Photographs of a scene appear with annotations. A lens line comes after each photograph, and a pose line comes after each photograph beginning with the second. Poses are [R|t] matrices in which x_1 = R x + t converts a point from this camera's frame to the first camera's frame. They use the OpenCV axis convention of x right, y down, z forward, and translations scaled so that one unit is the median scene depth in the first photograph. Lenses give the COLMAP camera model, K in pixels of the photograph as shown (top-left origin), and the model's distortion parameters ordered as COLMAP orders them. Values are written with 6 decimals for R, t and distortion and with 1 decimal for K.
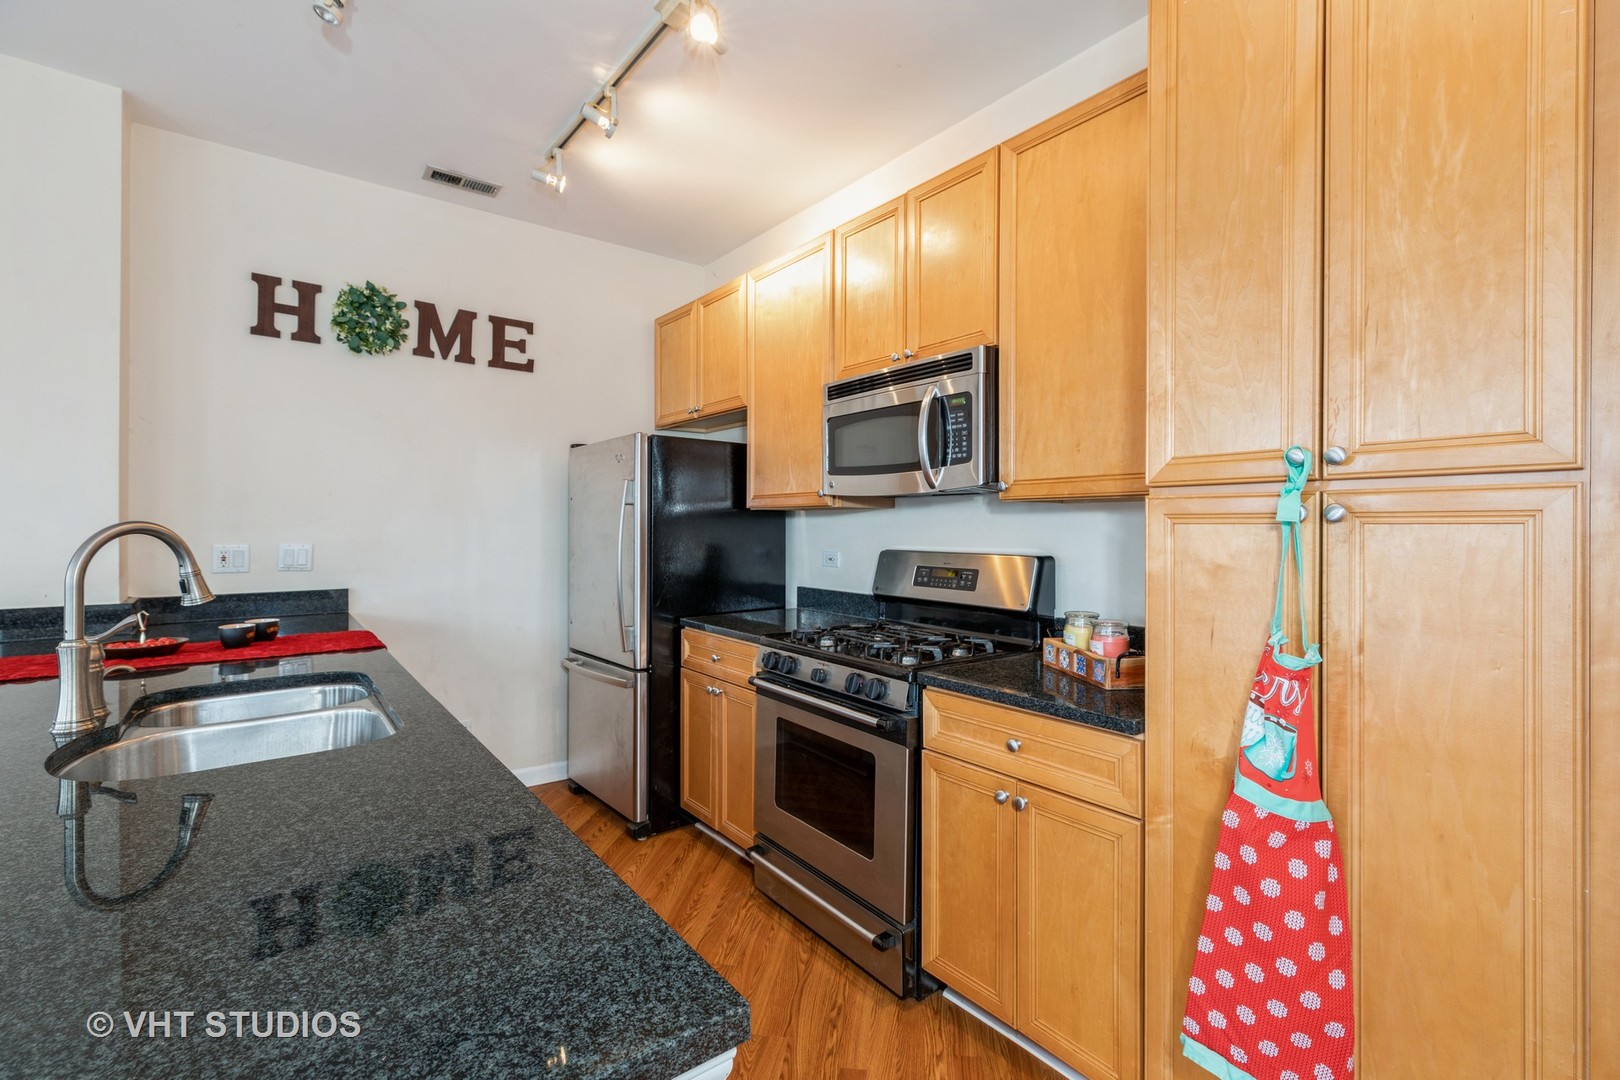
lens RADIAL K [[725.3, 0, 804.5], [0, 725.3, 526.3], [0, 0, 1]] dist [0.006745, 0.000655]
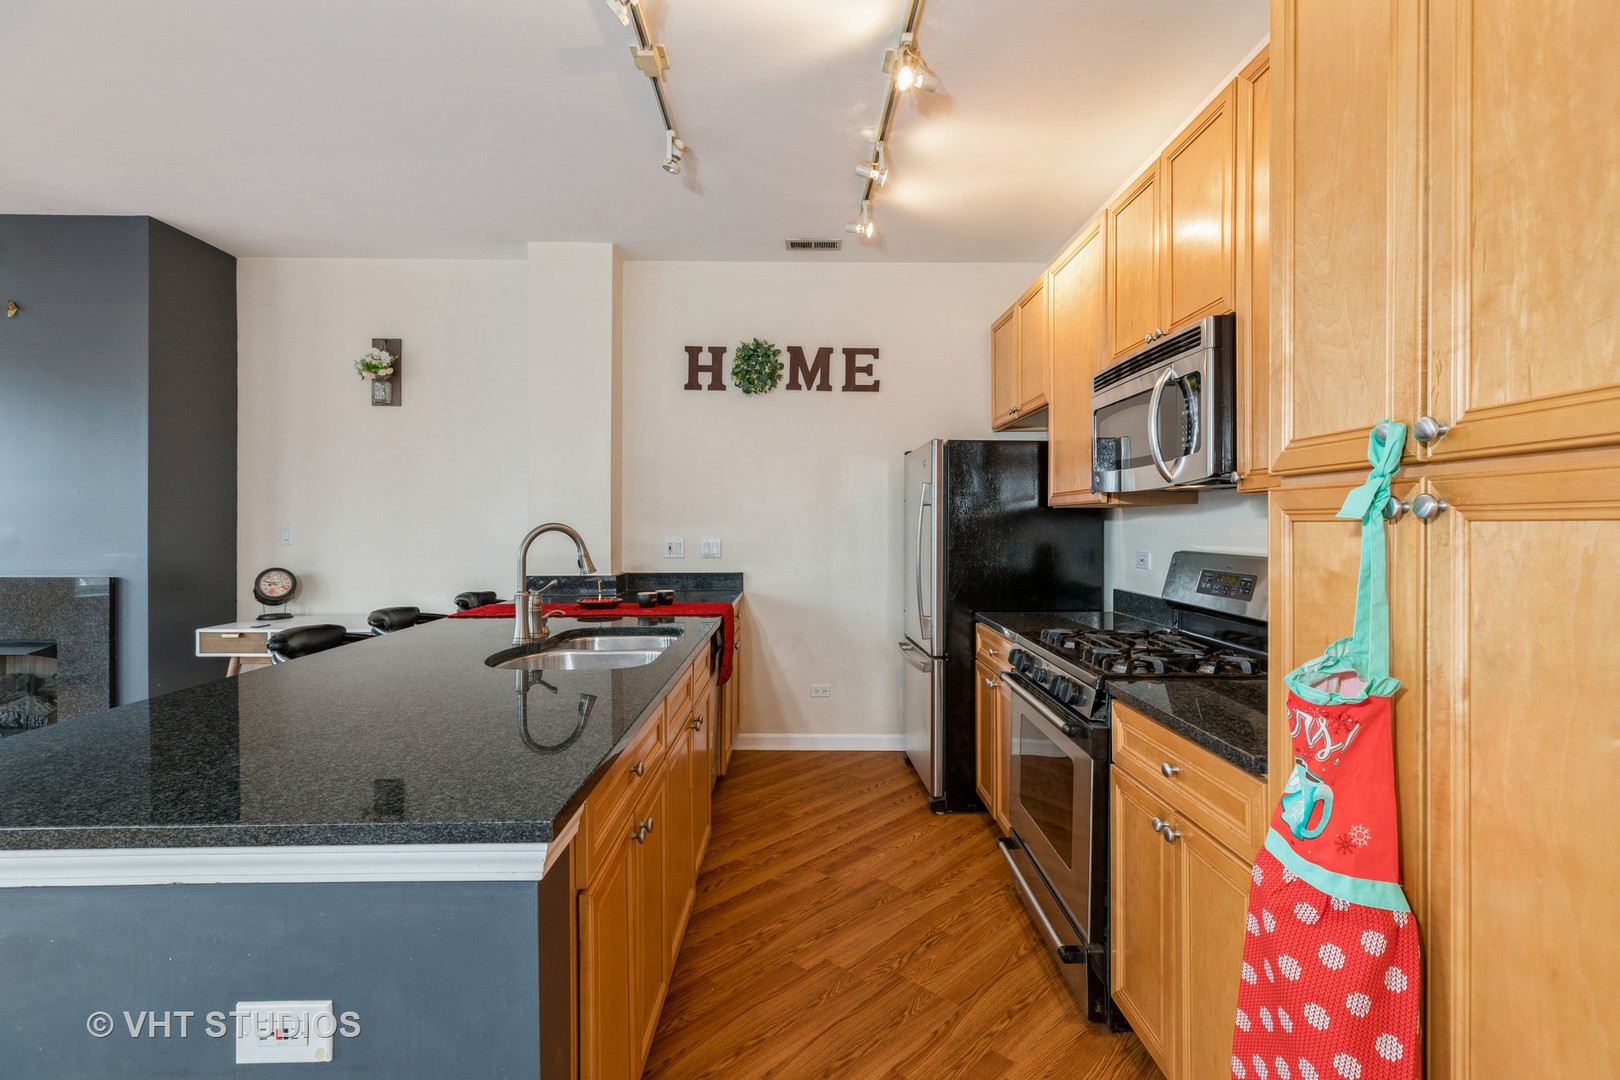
lens RADIAL K [[725.3, 0, 805.4], [0, 725.3, 524.7], [0, 0, 1]] dist [0.006745, 0.000655]
pose [[0.802291, -0.001762, -0.596930, 0.312359], [0.001725, 0.999998, -0.000634, 0.000000], [0.596930, -0.000521, 0.802293, 0.010011]]
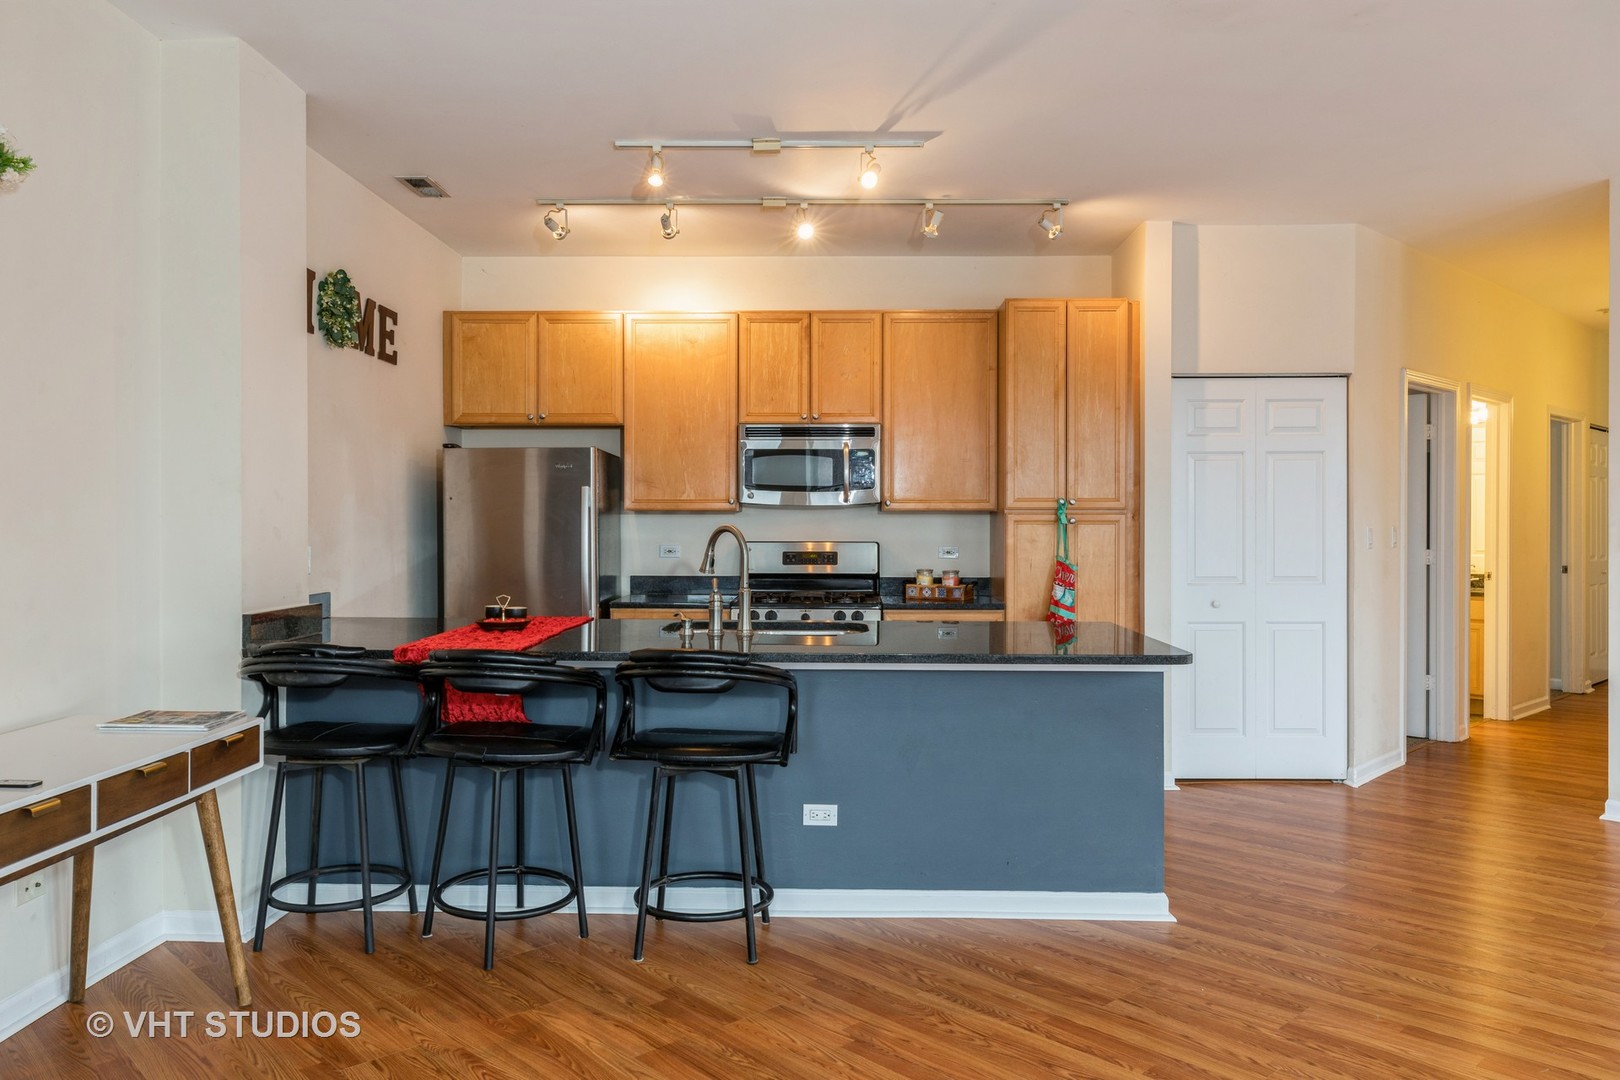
lens RADIAL K [[1148.6, 0, 814.5], [0, 1148.6, 537.2], [0, 0, 1]] dist [-0.000769, 0.006075]
pose [[0.618718, -0.010924, 0.785537, -1.744378], [0.000964, 0.999913, 0.013146, -0.006243], [-0.785613, -0.007376, 0.618675, -0.528719]]
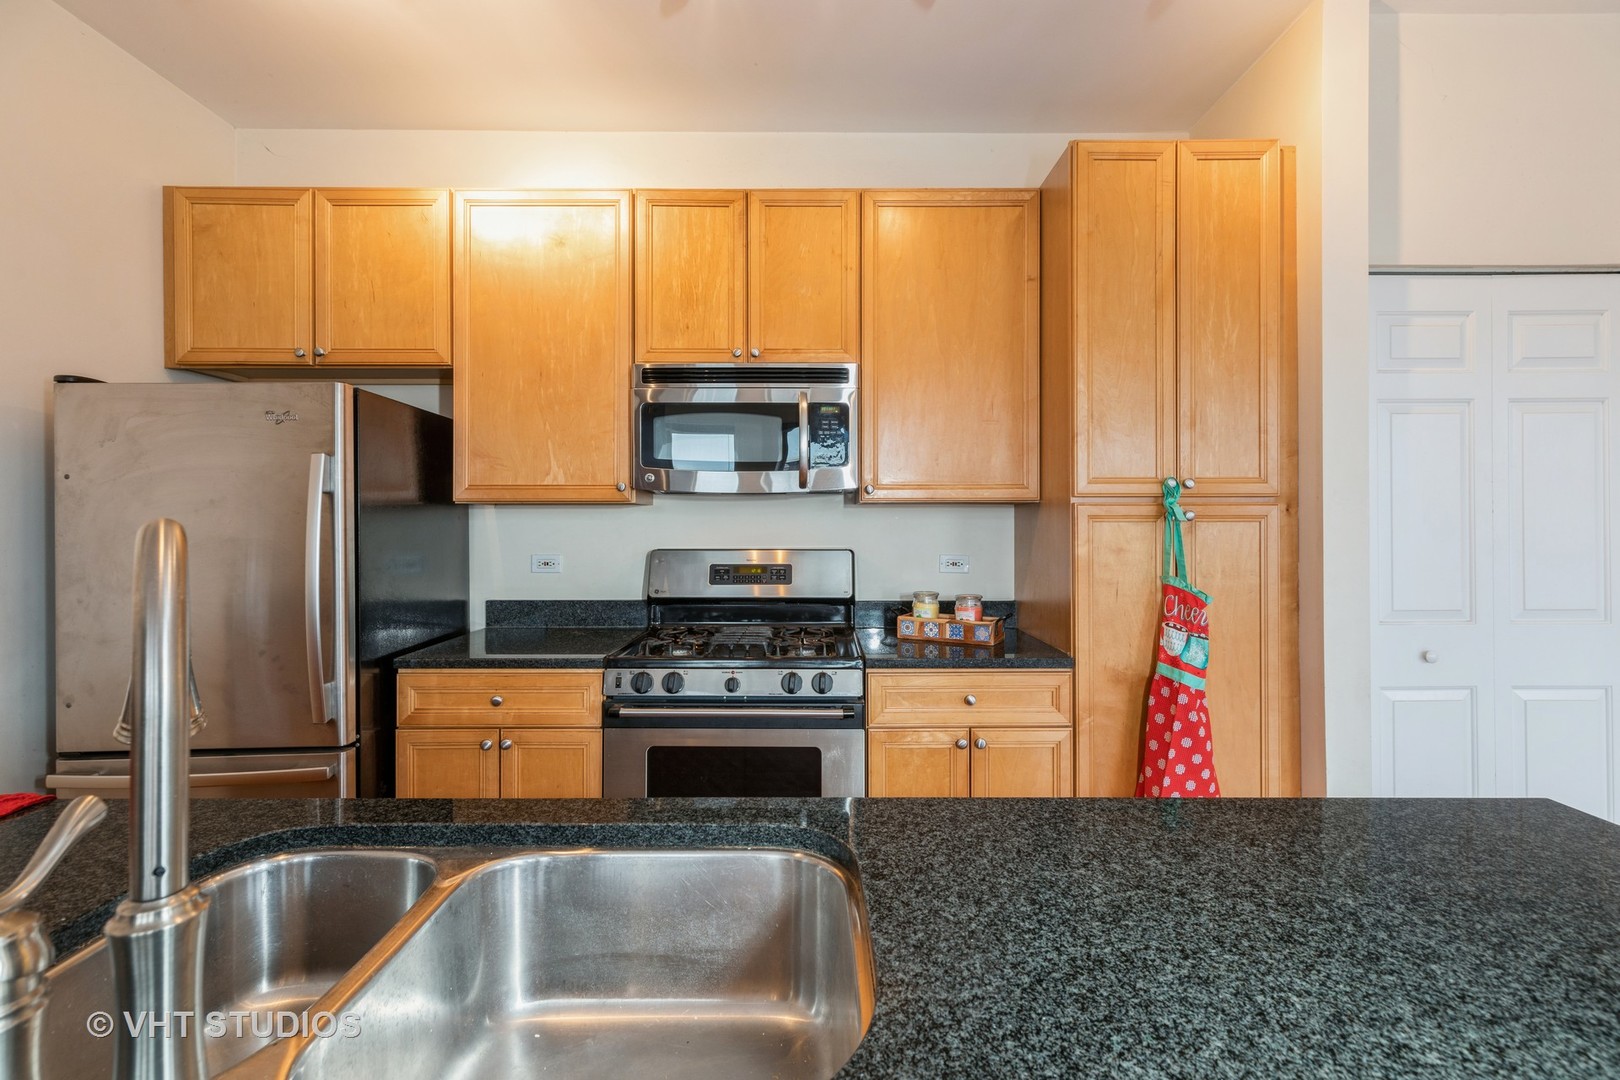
lens RADIAL K [[725.3, 0, 814.7], [0, 725.3, 525.4], [0, 0, 1]] dist [0.006745, 0.000655]
pose [[0.598163, -0.005121, 0.801358, -0.584732], [0.003632, 0.999987, 0.003679, -0.002157], [-0.801366, 0.000710, 0.598174, 0.314907]]
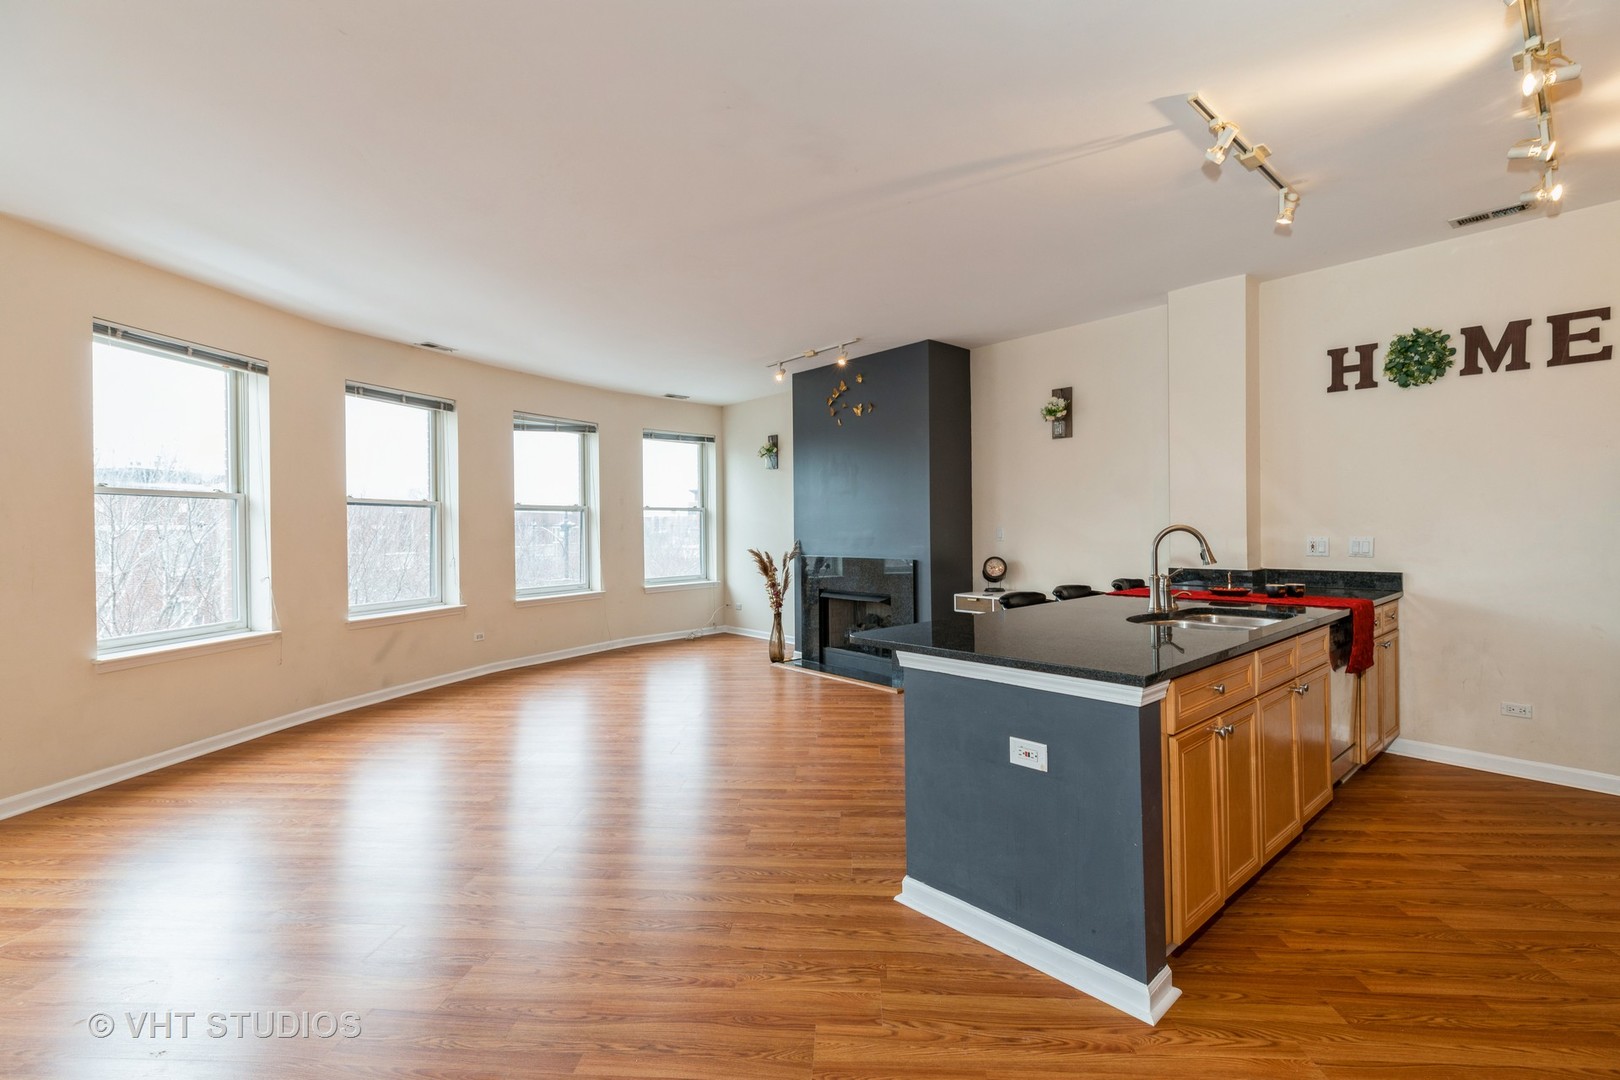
lens RADIAL K [[725.3, 0, 815.0], [0, 725.3, 528.7], [0, 0, 1]] dist [0.006745, 0.000655]
pose [[0.080991, -0.001754, -0.996713, 0.703592], [0.012634, 0.999920, -0.000733, -0.004057], [0.996635, -0.012533, 0.081006, -0.165022]]
